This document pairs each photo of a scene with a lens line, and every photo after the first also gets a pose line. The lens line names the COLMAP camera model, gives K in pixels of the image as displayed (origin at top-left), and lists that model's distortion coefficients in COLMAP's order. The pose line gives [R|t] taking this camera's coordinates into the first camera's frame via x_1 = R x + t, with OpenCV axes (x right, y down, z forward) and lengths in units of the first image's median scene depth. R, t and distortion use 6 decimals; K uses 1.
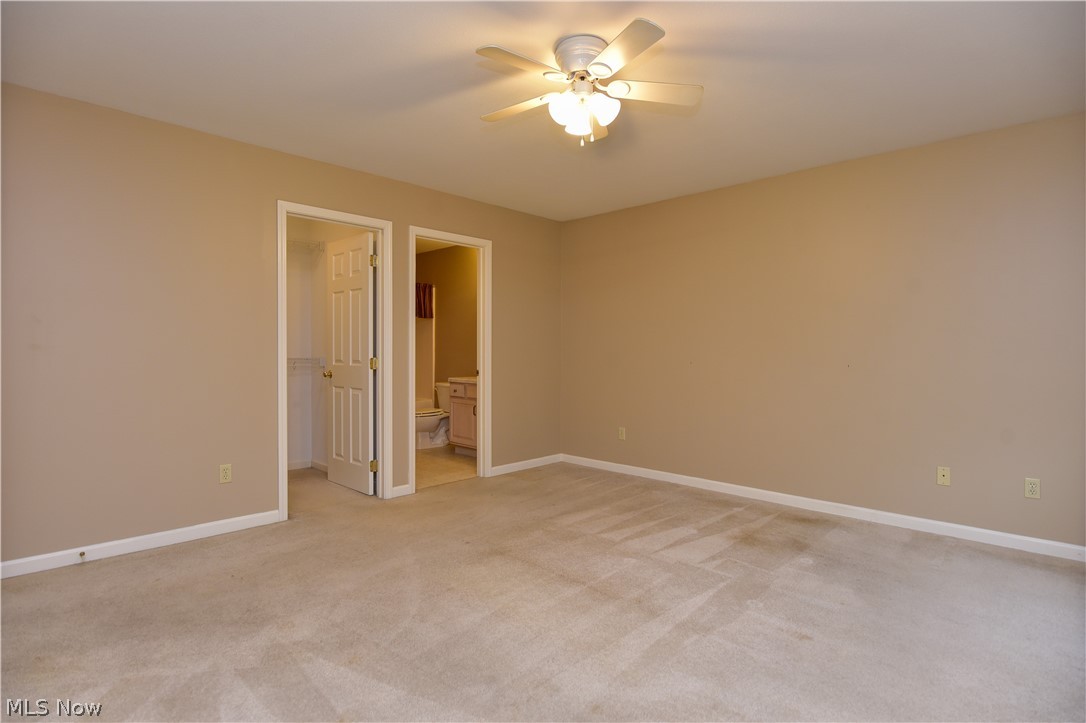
lens RADIAL K [[530.8, 0, 542.5], [0, 530.8, 356.3], [0, 0, 1]] dist [-0.014033, -0.000405]
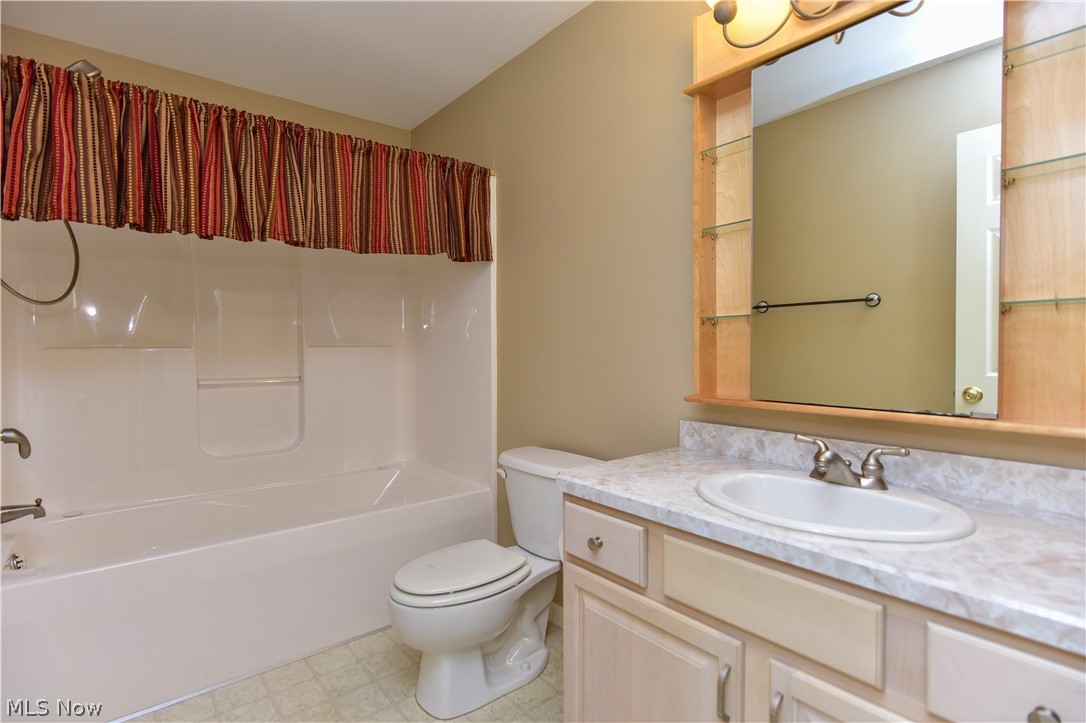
lens RADIAL K [[530.8, 0, 542.5], [0, 530.8, 356.3], [0, 0, 1]] dist [-0.014033, -0.000405]
pose [[0.995189, -0.003962, -0.097896, -0.140688], [0.004864, 0.999948, 0.008981, -0.013592], [0.097855, -0.009414, 0.995156, 0.663783]]
